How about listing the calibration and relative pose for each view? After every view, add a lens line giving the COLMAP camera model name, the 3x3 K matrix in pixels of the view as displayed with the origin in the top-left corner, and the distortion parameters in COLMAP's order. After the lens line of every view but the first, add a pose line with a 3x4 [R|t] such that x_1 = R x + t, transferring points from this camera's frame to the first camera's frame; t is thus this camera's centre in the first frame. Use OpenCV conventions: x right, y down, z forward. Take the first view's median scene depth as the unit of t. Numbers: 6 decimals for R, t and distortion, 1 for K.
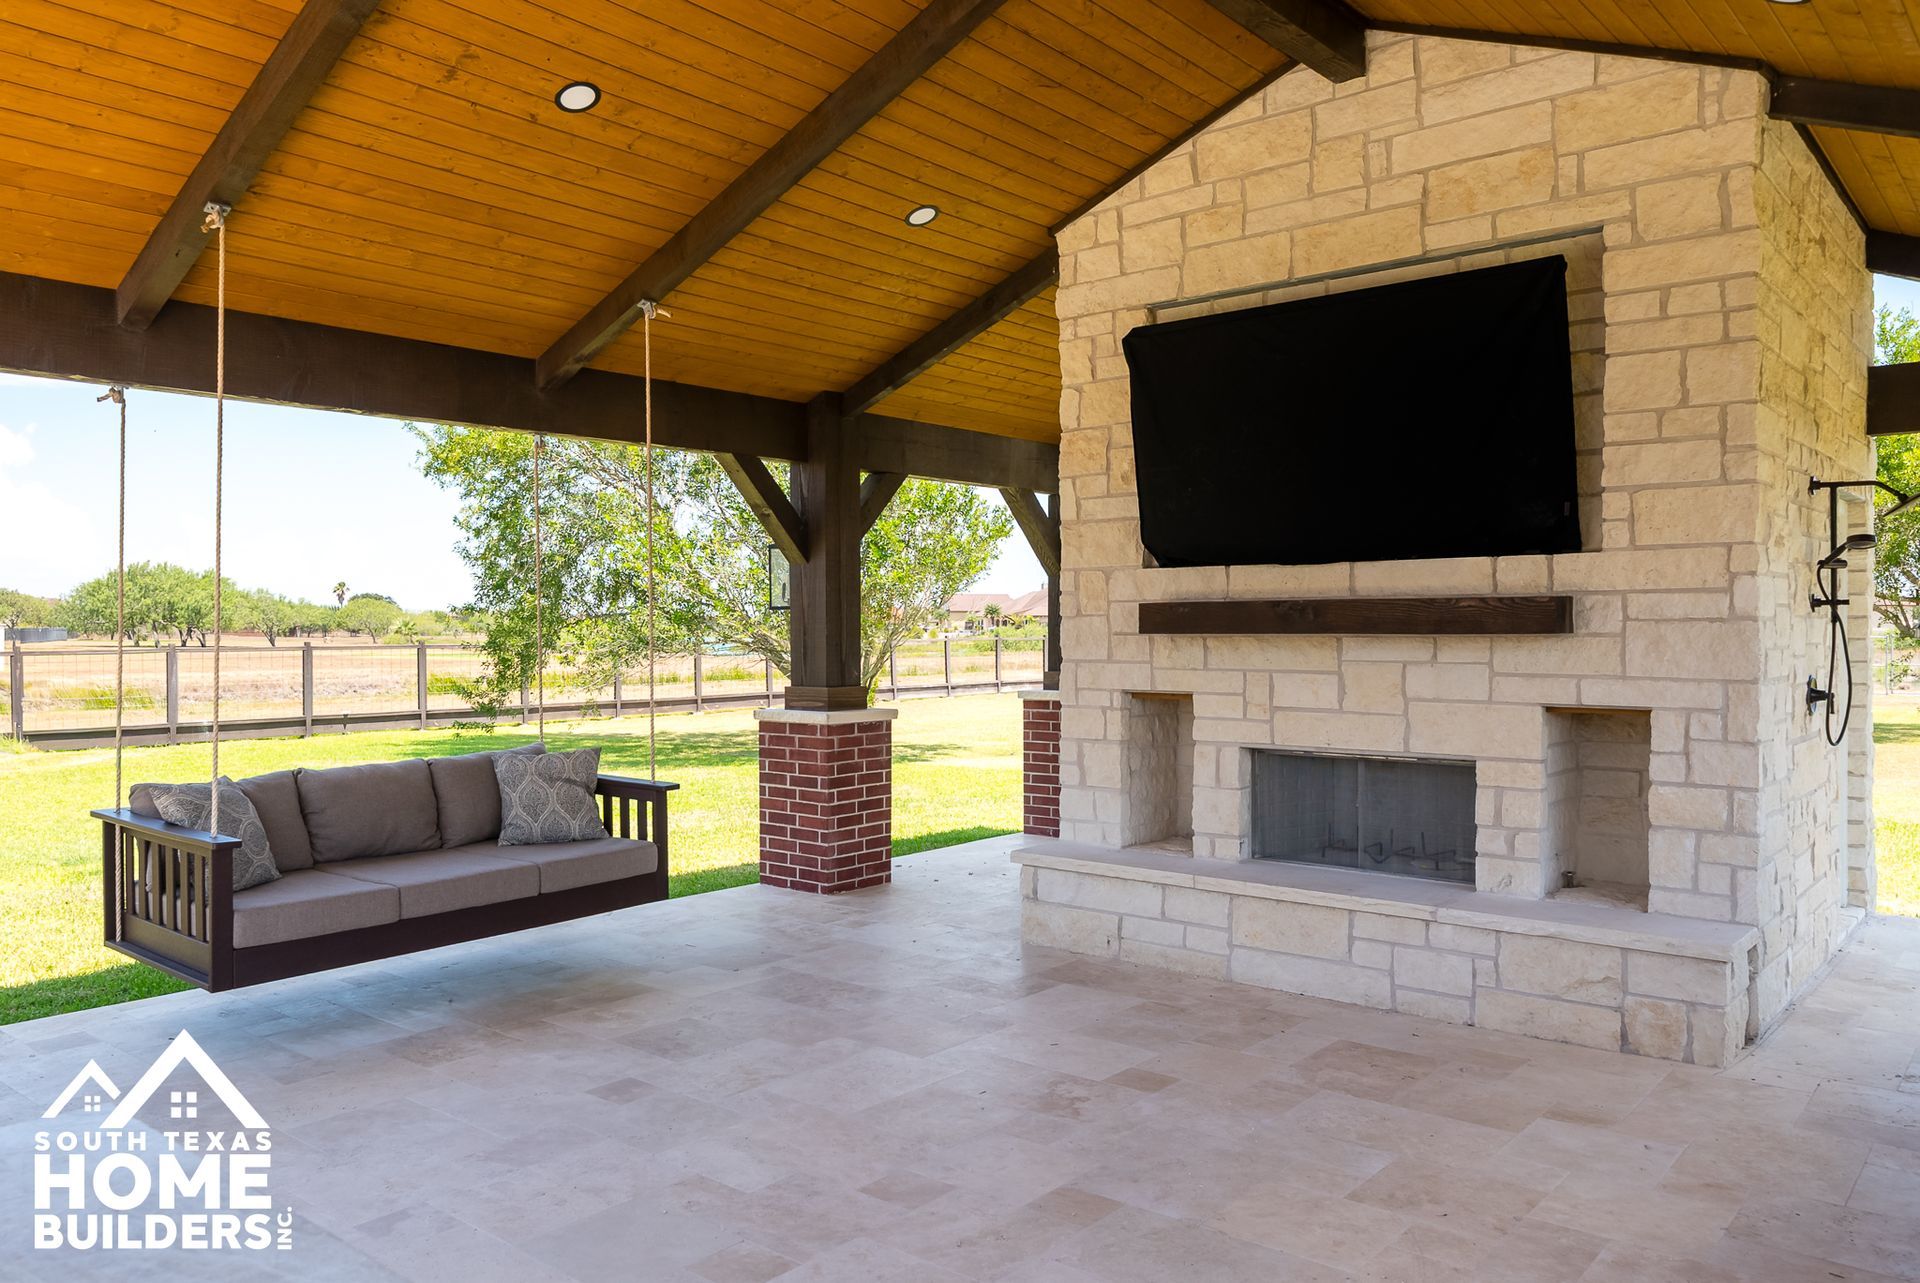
lens RADIAL K [[1389.6, 0, 877.5], [0, 1389.6, 635.1], [0, 0, 1]] dist [-0.005269, 0.000006]
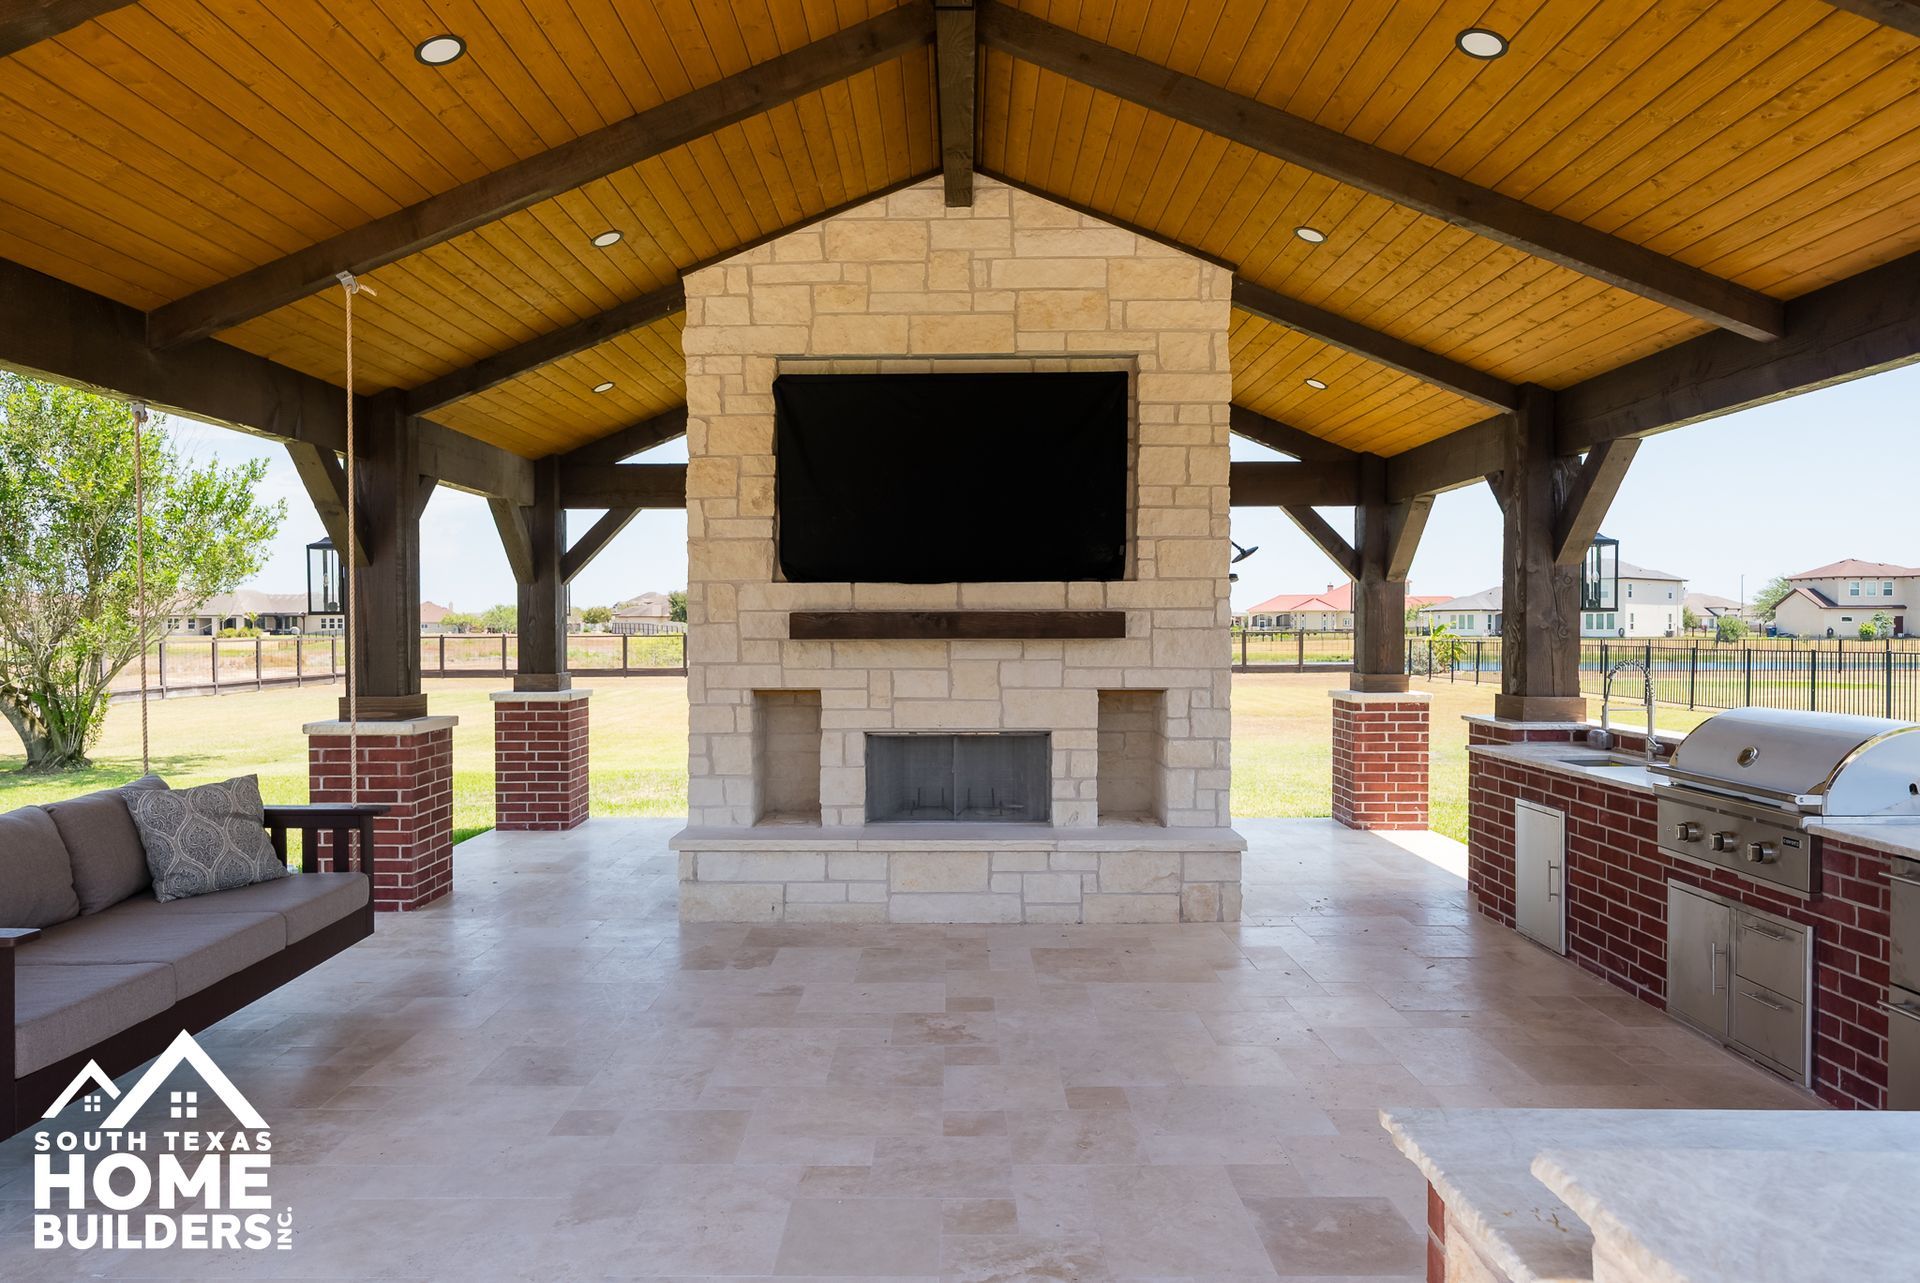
lens RADIAL K [[1223.8, 0, 942.5], [0, 1223.8, 640.9], [0, 0, 1]] dist [-0.004652, 0.001802]
pose [[0.753148, -0.007304, 0.657811, -0.425211], [0.004212, 0.999971, 0.006282, -0.006044], [-0.657838, -0.001960, 0.753157, 0.159888]]
